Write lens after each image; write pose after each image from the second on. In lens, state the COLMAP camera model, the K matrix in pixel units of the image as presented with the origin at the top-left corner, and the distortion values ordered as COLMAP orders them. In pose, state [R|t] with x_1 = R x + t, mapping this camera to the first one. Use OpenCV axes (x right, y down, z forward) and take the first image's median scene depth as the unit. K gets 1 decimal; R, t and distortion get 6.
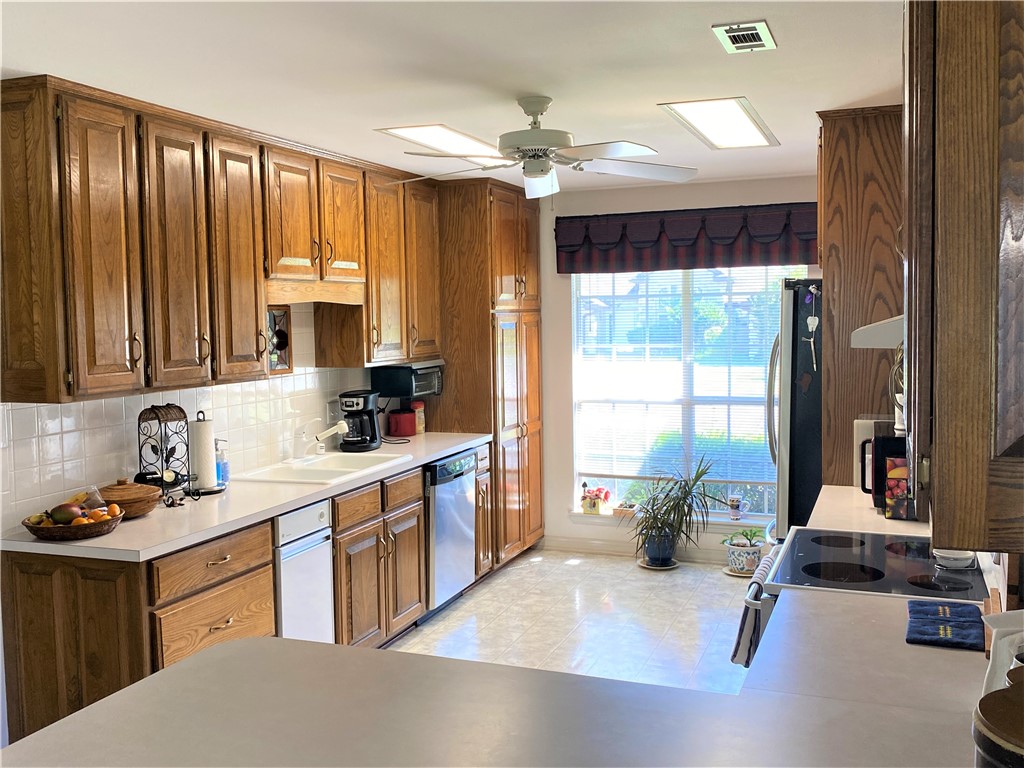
lens RADIAL K [[996.7, 0, 512.3], [0, 996.7, 380.0], [0, 0, 1]] dist [0.052116, 0.000000]
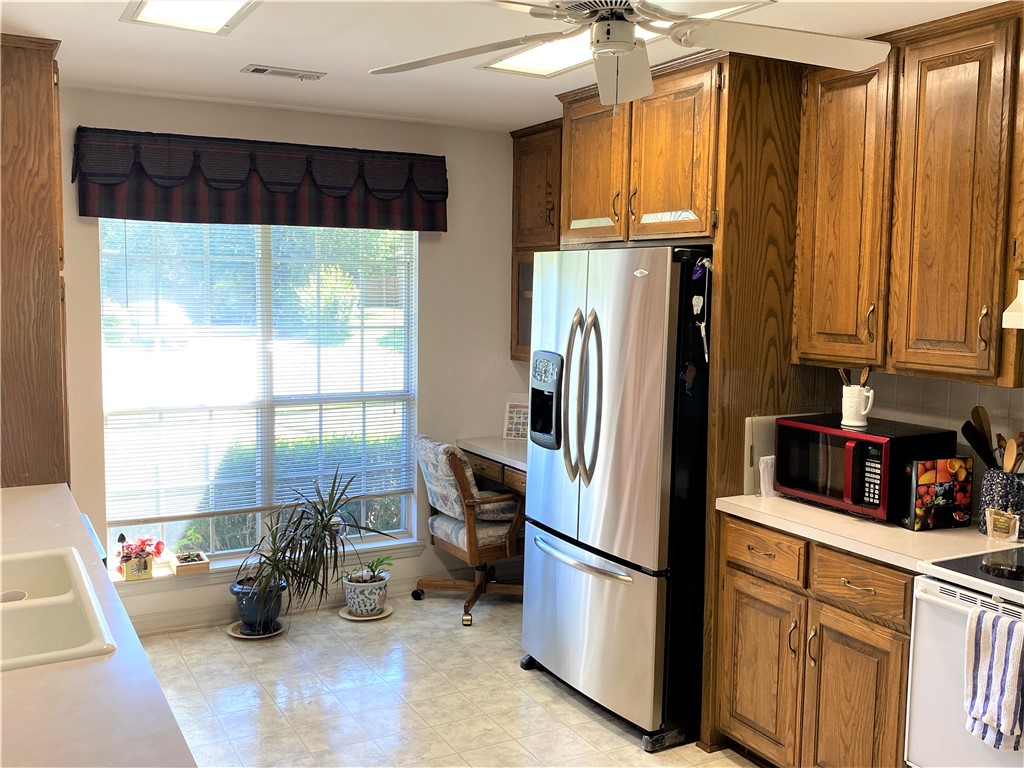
lens RADIAL K [[996.7, 0, 509.6], [0, 996.7, 384.2], [0, 0, 1]] dist [0.052116, 0.000000]
pose [[0.646331, -0.054404, 0.761115, -0.291249], [0.030303, 0.998498, 0.045639, -0.022590], [-0.762455, -0.006434, 0.647009, 0.401462]]
